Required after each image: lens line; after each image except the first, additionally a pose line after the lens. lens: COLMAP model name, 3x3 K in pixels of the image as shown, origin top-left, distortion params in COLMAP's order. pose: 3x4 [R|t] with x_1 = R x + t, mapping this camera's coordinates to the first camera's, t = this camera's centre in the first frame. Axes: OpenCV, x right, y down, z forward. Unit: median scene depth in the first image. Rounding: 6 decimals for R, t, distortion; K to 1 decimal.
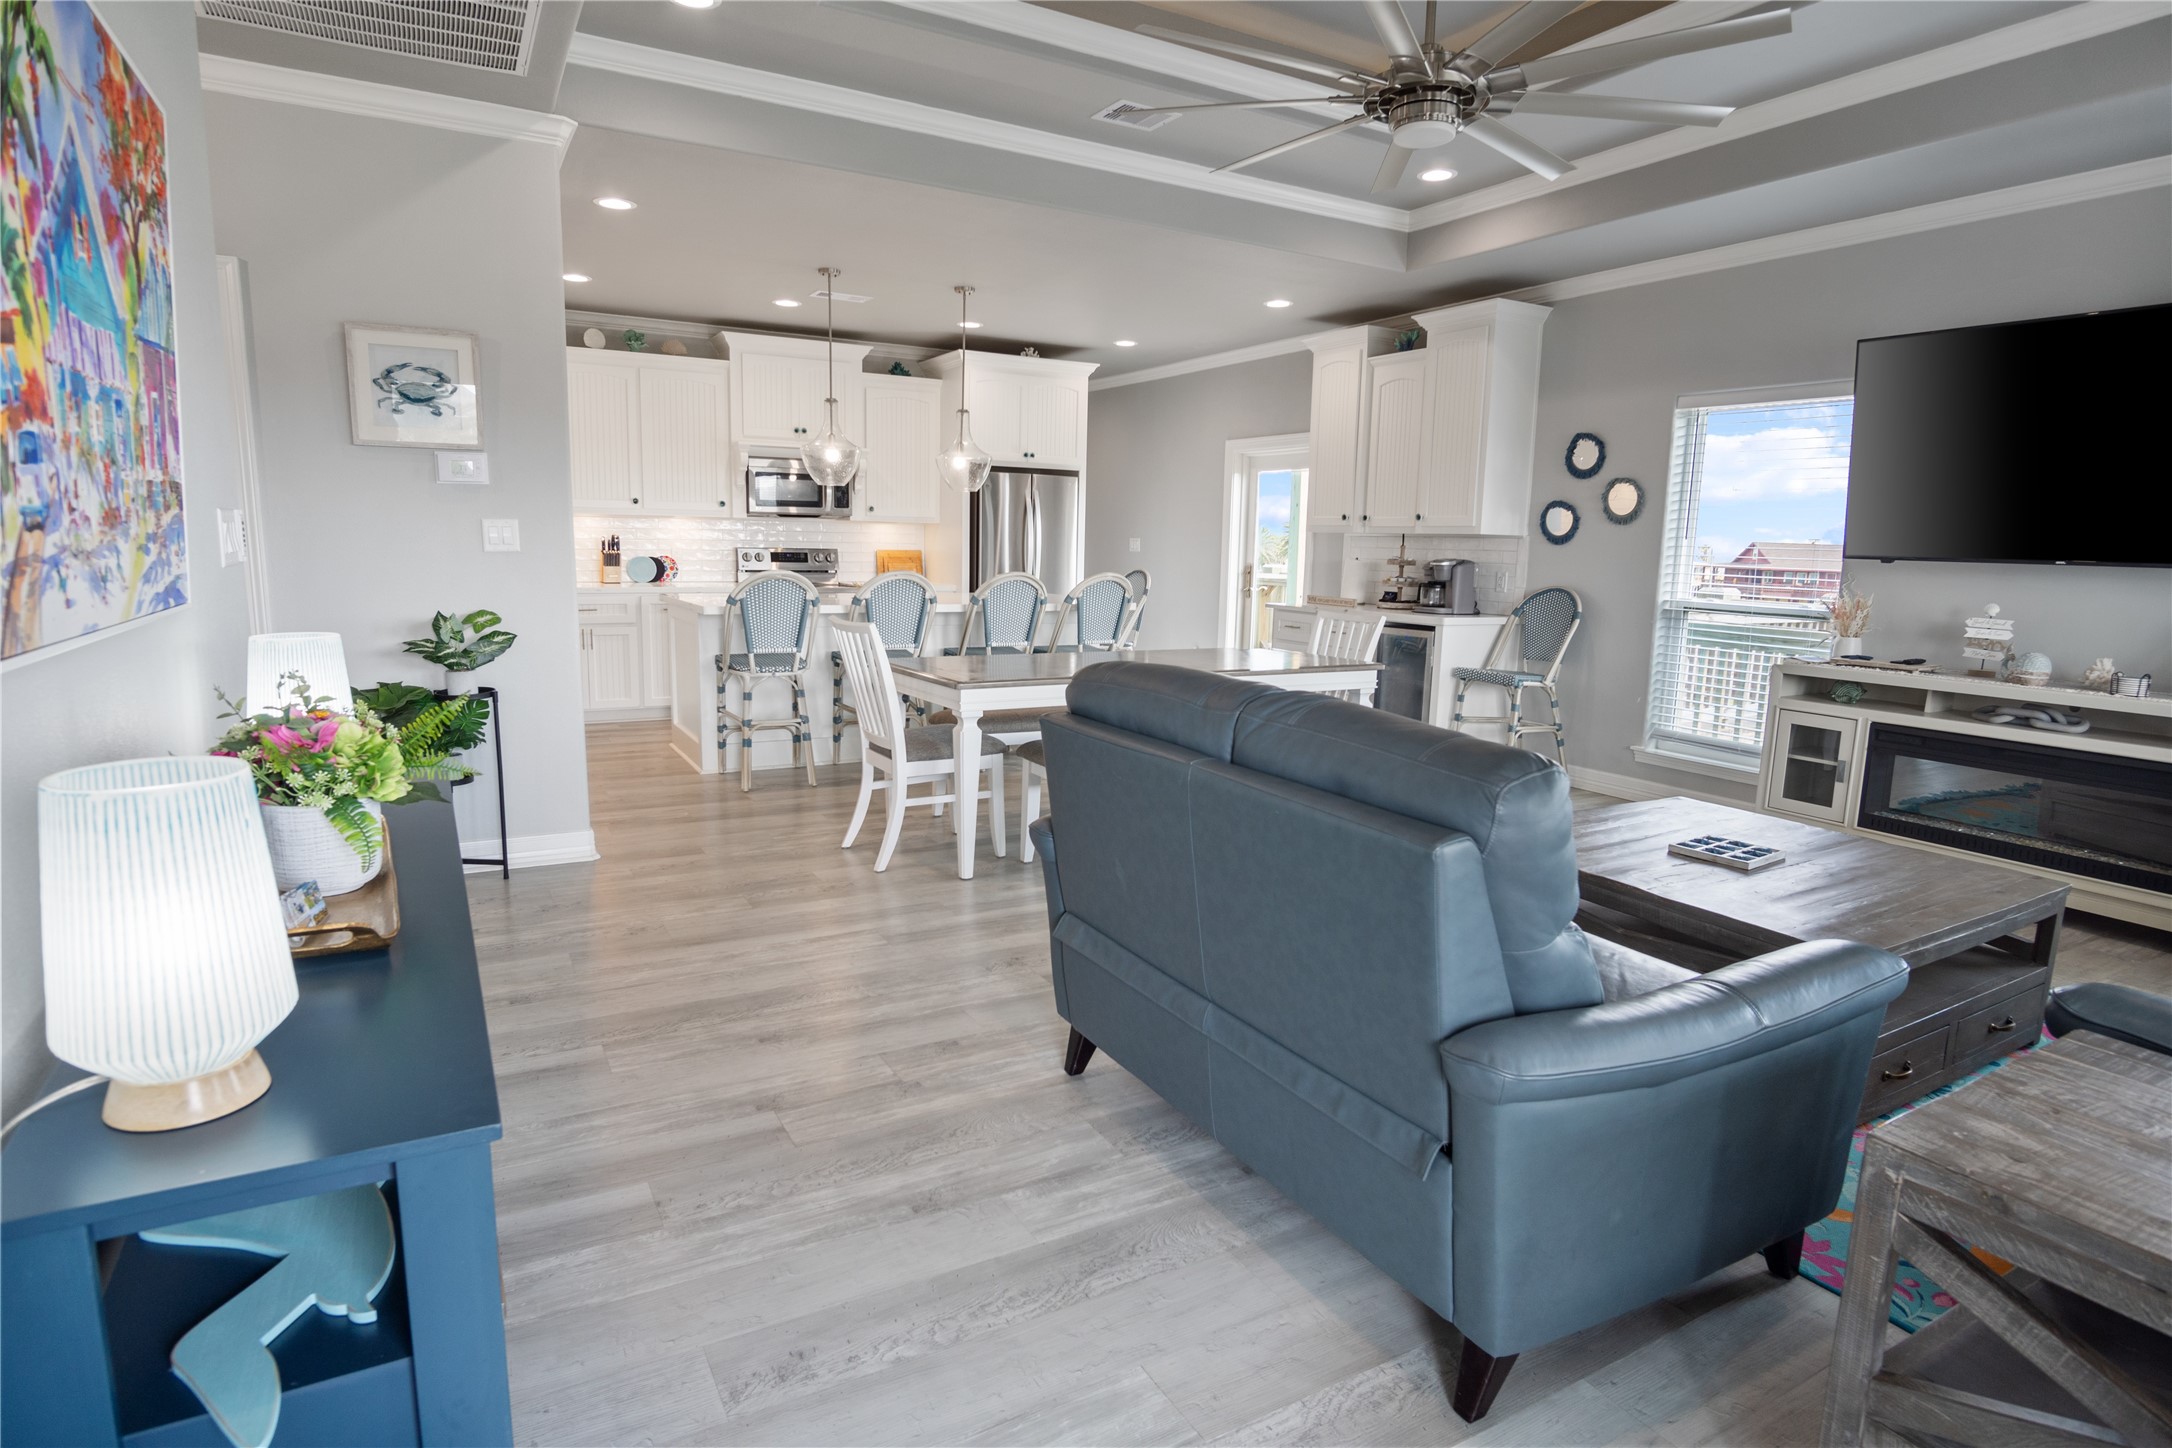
lens RADIAL K [[1174.1, 0, 1080.8], [0, 1174.1, 727.6], [0, 0, 1]] dist [-0.035847, 0.009860]
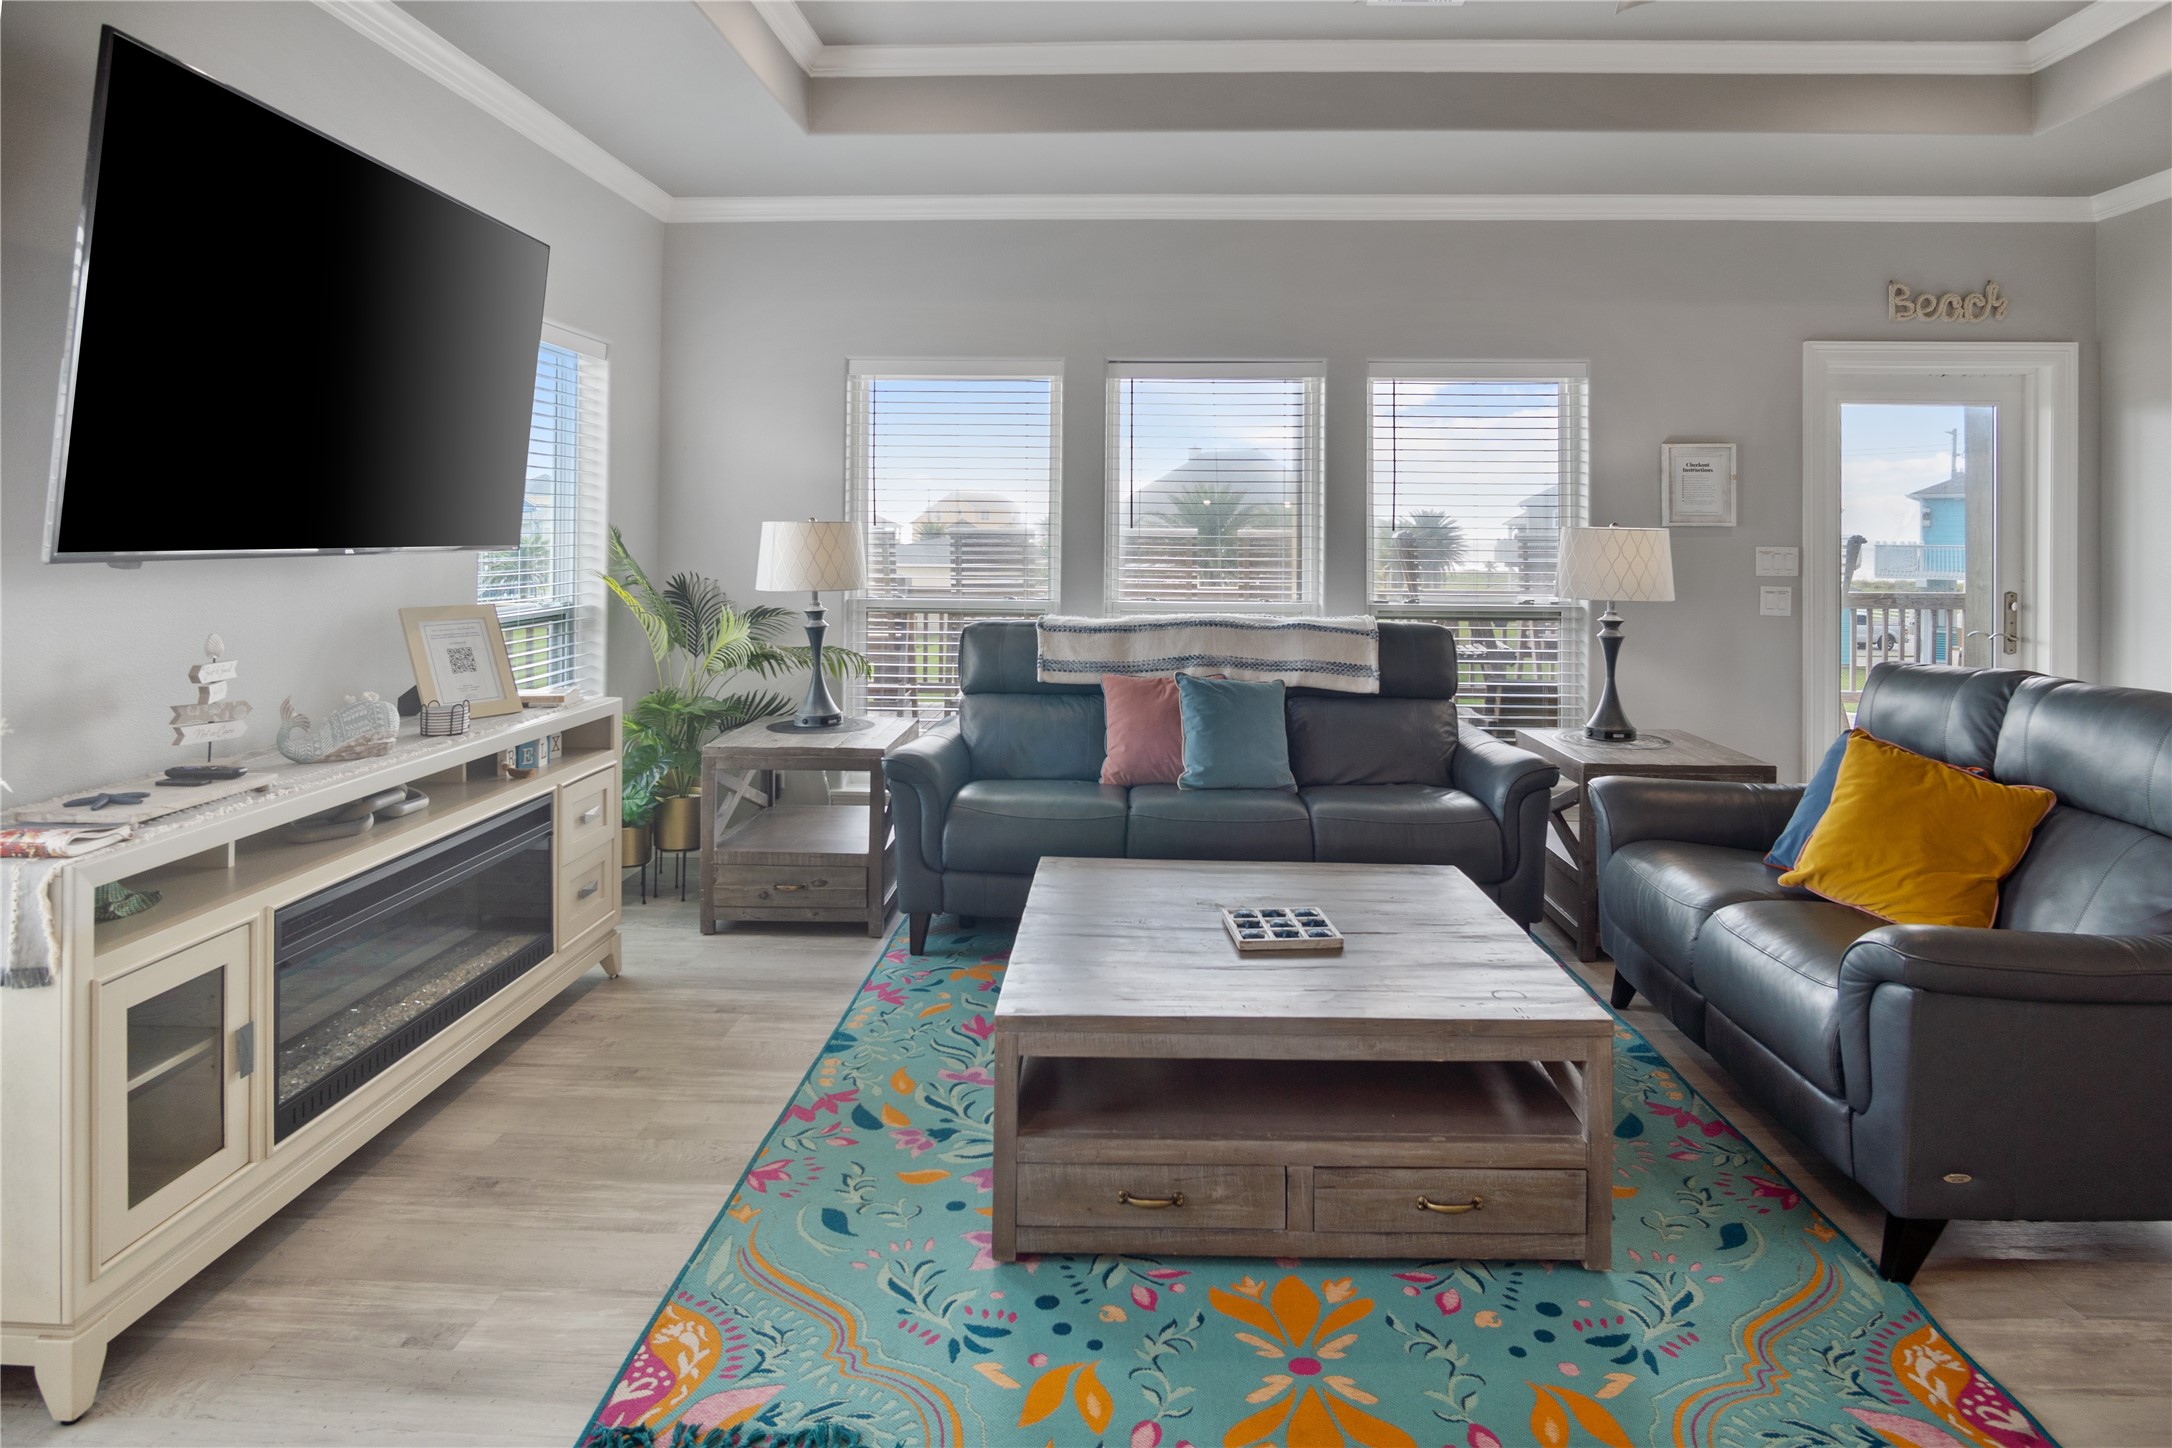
lens RADIAL K [[1174.1, 0, 1104.1], [0, 1174.1, 525.9], [0, 0, 1]] dist [-0.035847, 0.009860]
pose [[-0.841693, -0.024662, 0.539393, 0.125633], [0.061092, 0.988192, 0.140513, -0.151677], [-0.536490, 0.151221, -0.830248, 0.896029]]
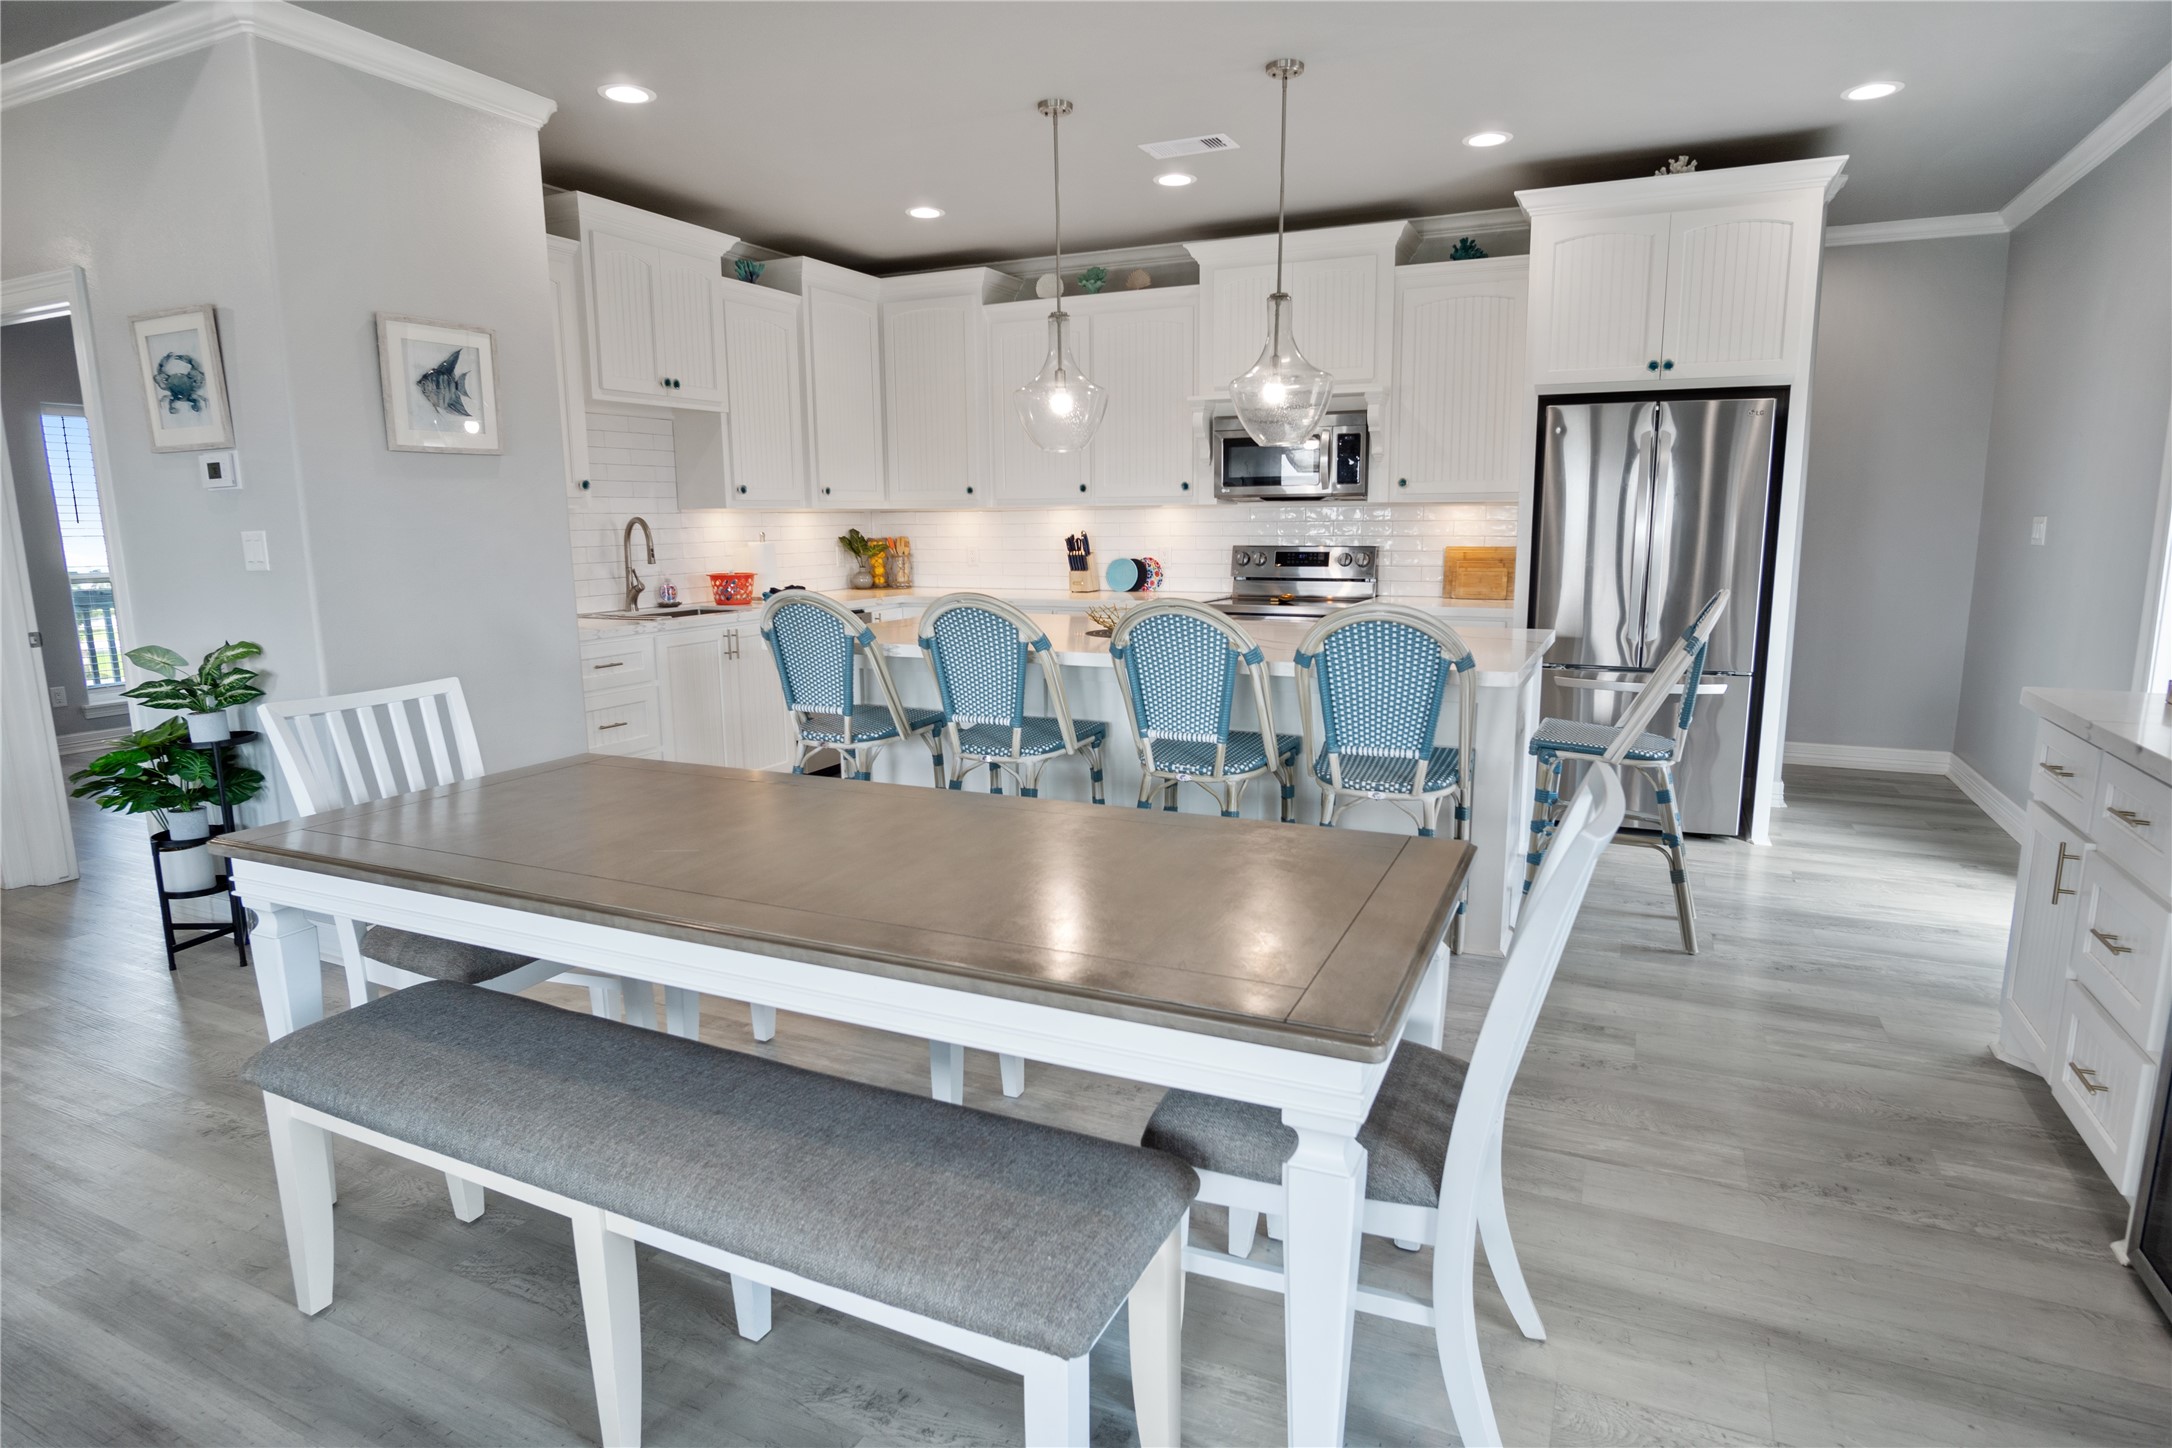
lens RADIAL K [[1174.1, 0, 1089.5], [0, 1174.1, 748.3], [0, 0, 1]] dist [-0.035847, 0.009860]
pose [[0.583288, 0.128147, -0.802093, 0.347802], [-0.105674, 0.991056, 0.081490, -0.108812], [0.805362, 0.037228, 0.591613, 0.690268]]
